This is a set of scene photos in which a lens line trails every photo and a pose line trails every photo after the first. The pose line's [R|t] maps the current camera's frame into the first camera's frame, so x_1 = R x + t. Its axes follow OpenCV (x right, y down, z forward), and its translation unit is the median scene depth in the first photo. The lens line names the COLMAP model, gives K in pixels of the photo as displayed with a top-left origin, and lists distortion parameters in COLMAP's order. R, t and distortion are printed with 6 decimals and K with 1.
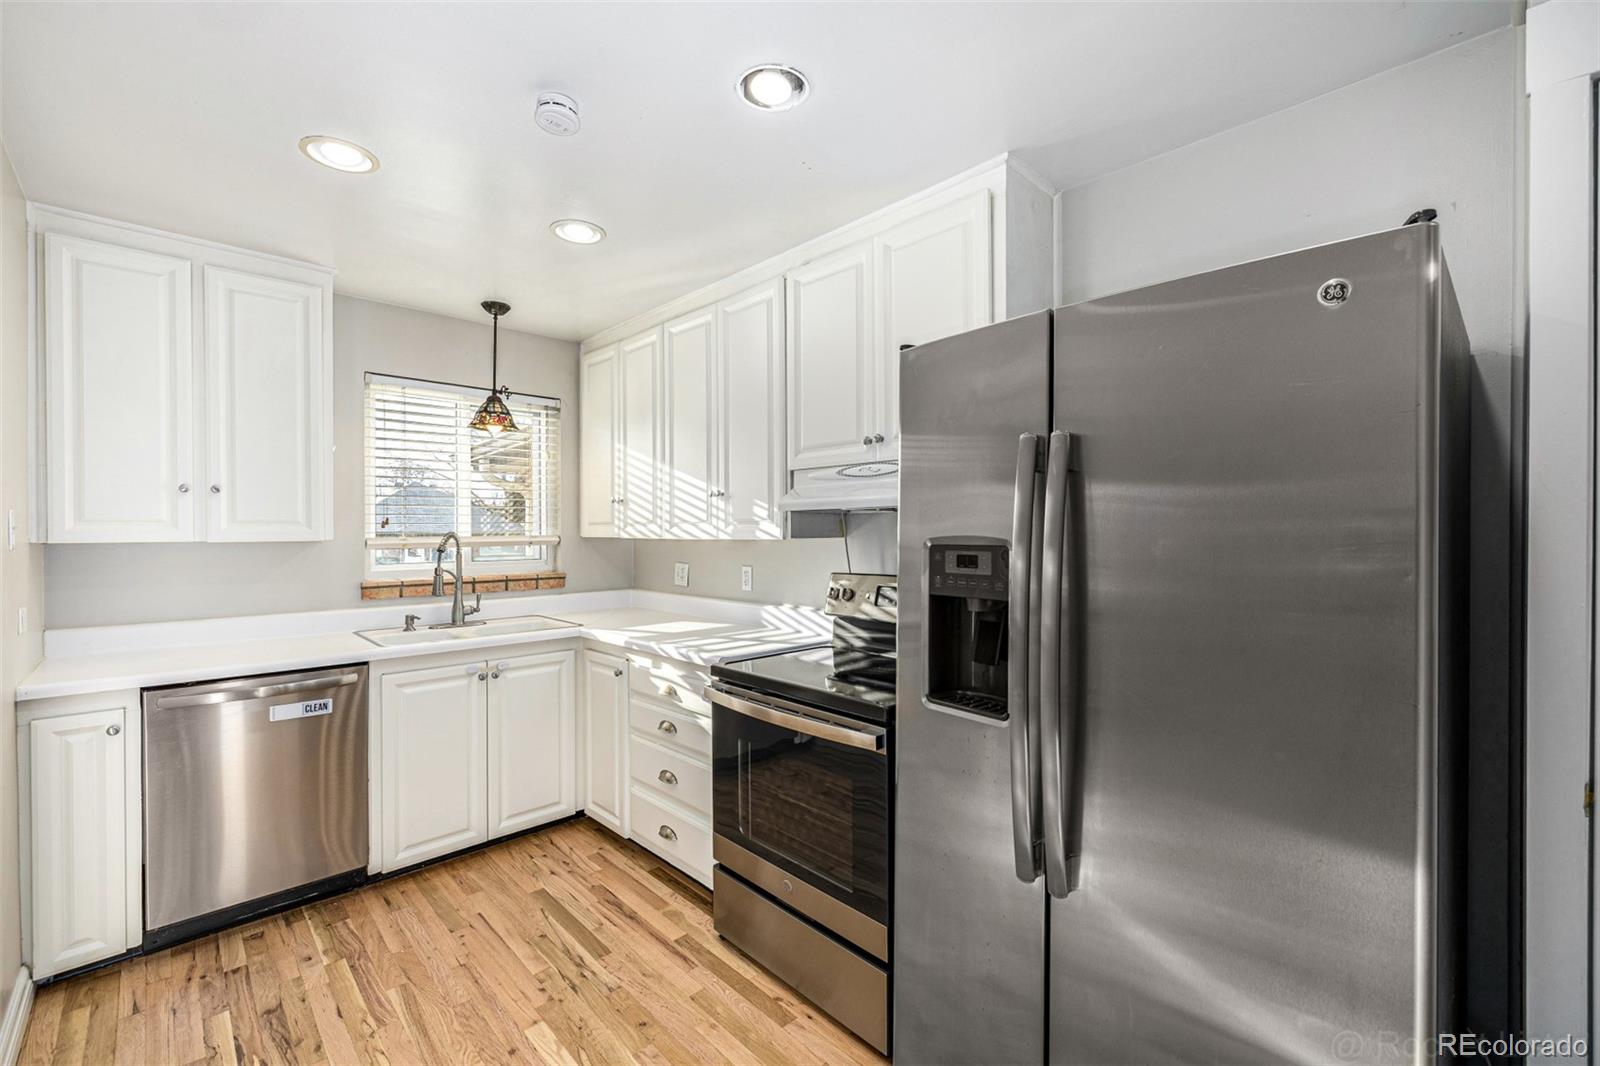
lens RADIAL K [[668.8, 0, 803.2], [0, 668.8, 529.5], [0, 0, 1]] dist [0.002384, -0.000782]
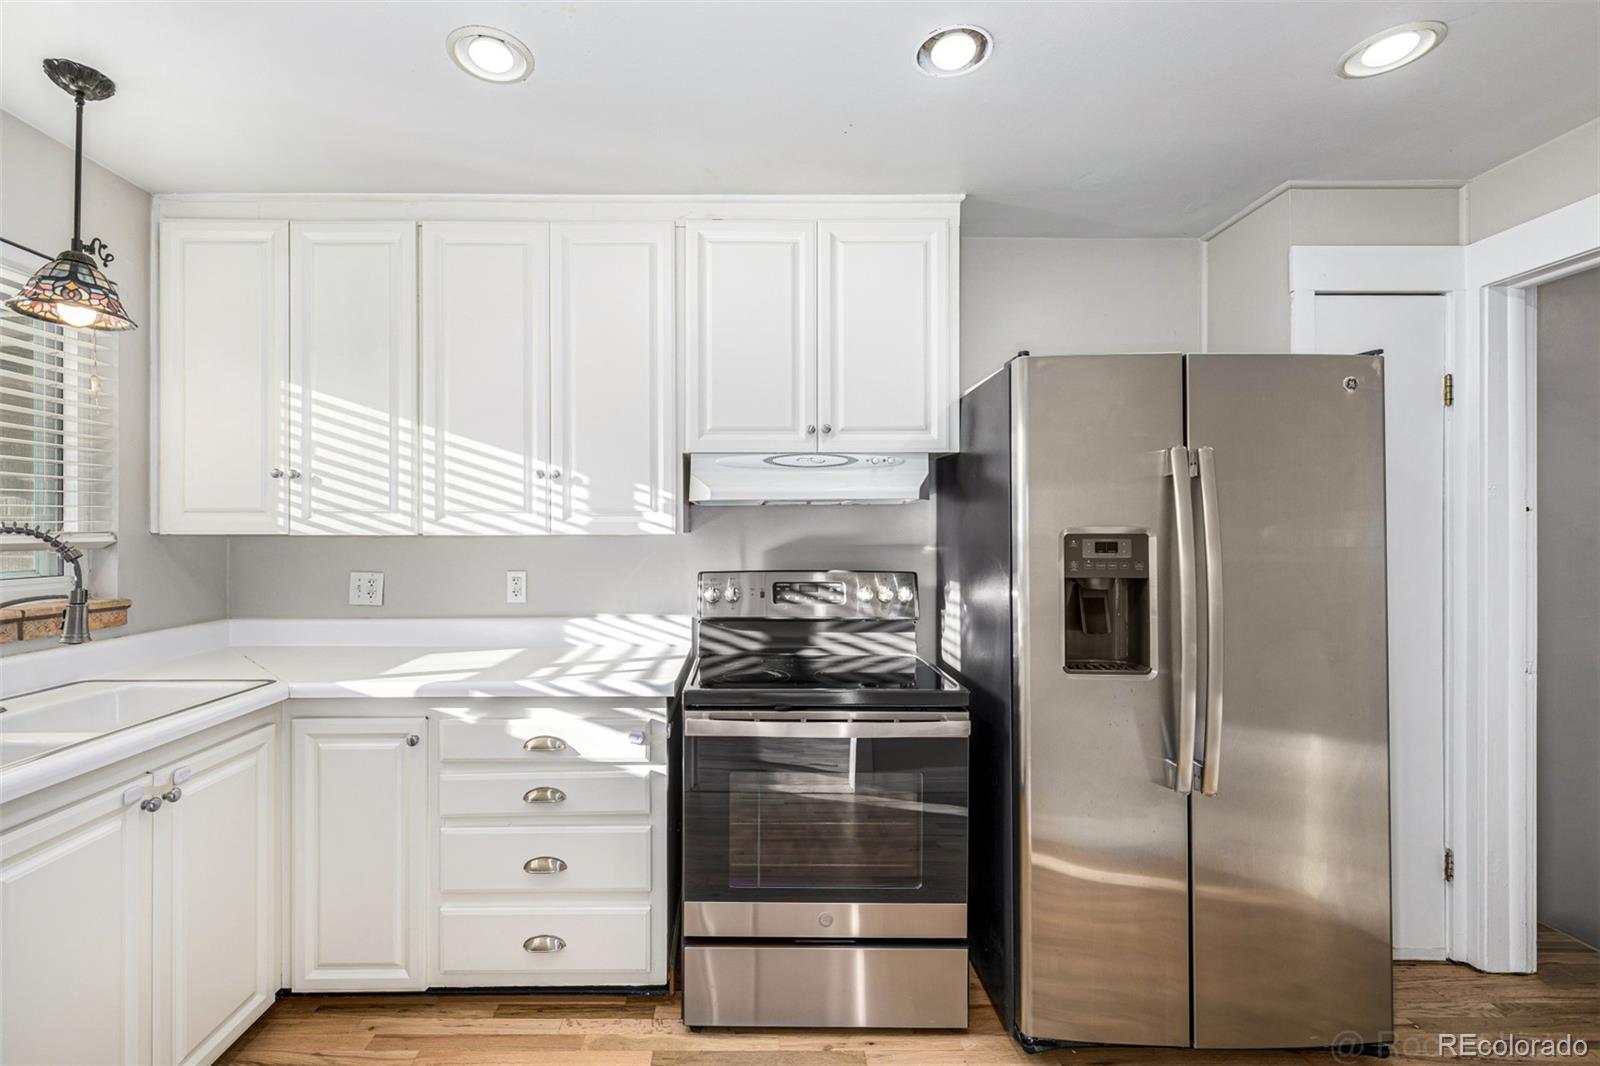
lens RADIAL K [[668.8, 0, 805.6], [0, 668.8, 525.7], [0, 0, 1]] dist [0.002384, -0.000782]
pose [[0.695084, 0.006127, 0.718902, -0.511243], [-0.002830, 0.999979, -0.005785, 0.009115], [-0.718923, 0.001987, 0.695087, 0.292100]]
